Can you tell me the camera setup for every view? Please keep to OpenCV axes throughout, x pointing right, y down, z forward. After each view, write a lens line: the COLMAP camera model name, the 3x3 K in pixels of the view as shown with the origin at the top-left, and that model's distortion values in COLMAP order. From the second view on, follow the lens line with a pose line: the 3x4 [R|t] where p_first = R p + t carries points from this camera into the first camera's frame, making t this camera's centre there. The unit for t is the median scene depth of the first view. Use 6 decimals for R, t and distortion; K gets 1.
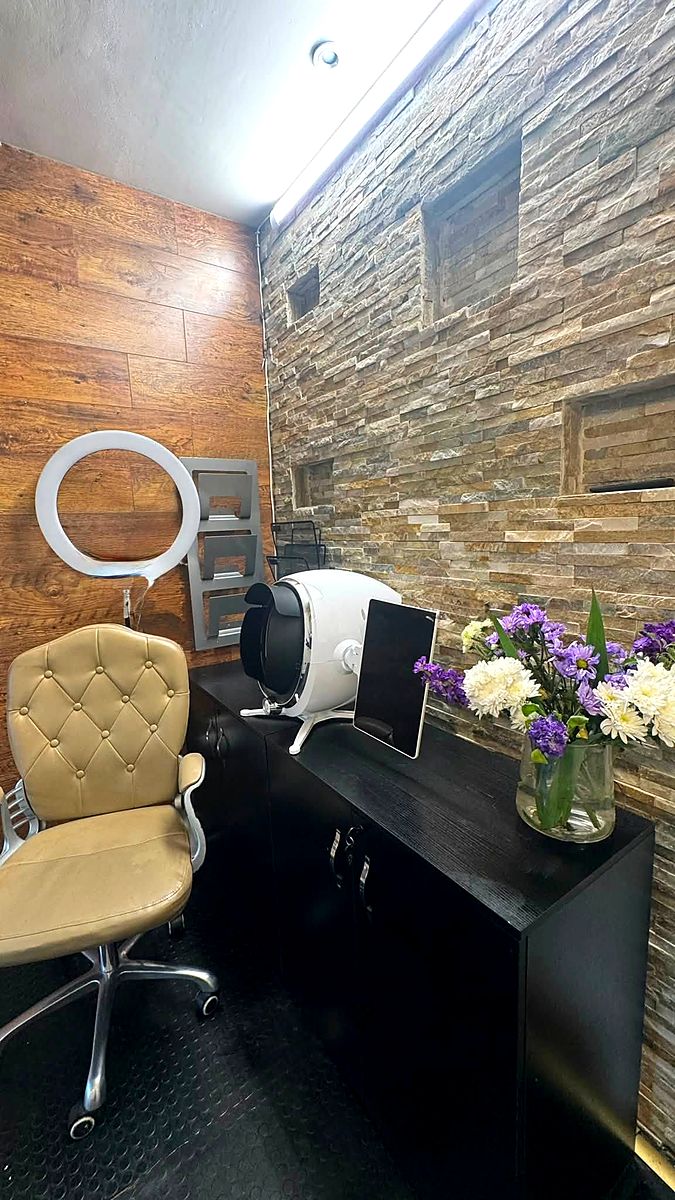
lens RADIAL K [[481.4, 0, 334.4], [0, 481.4, 603.6], [0, 0, 1]] dist [0.000248, -0.000015]
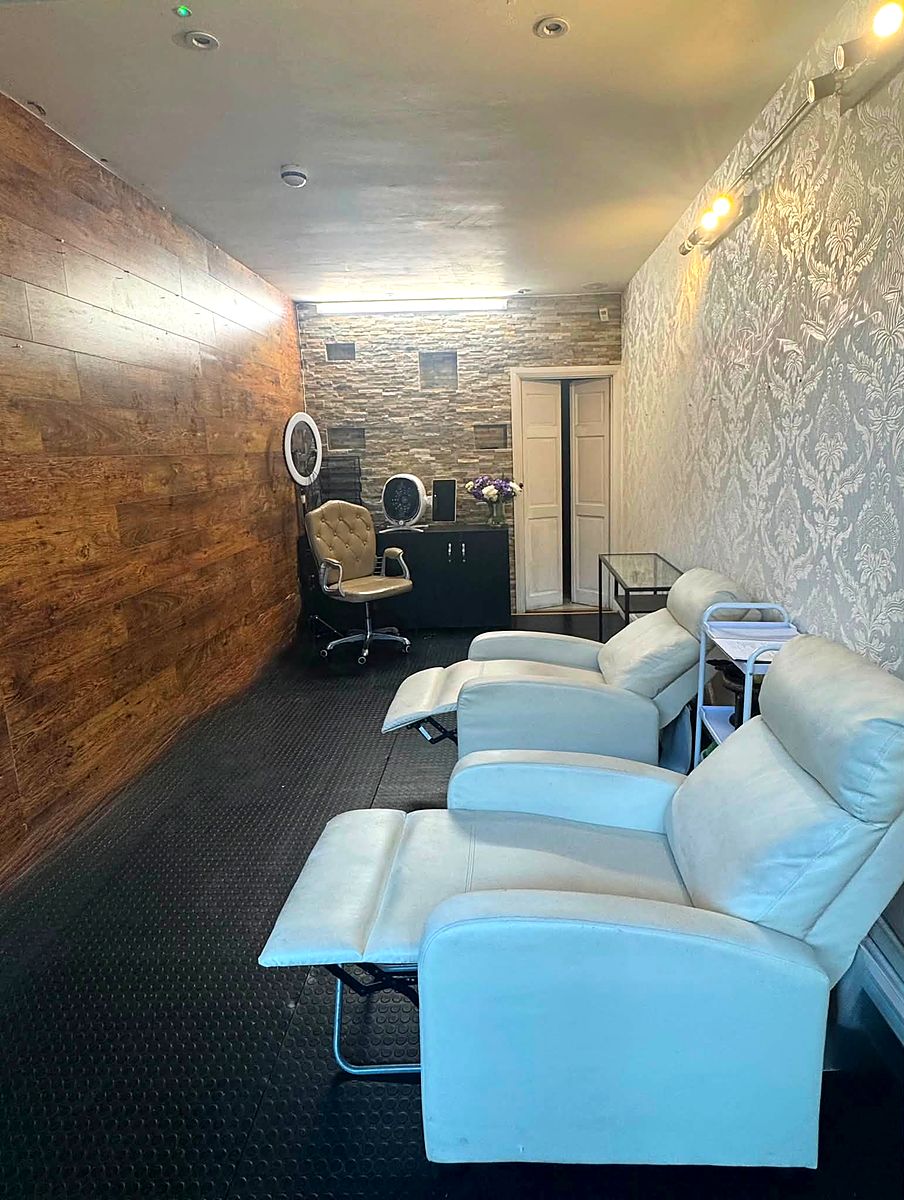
lens RADIAL K [[841.1, 0, 453.8], [0, 841.1, 600.7], [0, 0, 1]] dist [0.002123, 0.000034]
pose [[0.597073, -0.137924, 0.790241, -3.760646], [0.133130, 0.988484, 0.071936, 0.337286], [-0.791062, 0.062254, 0.608560, -2.110871]]
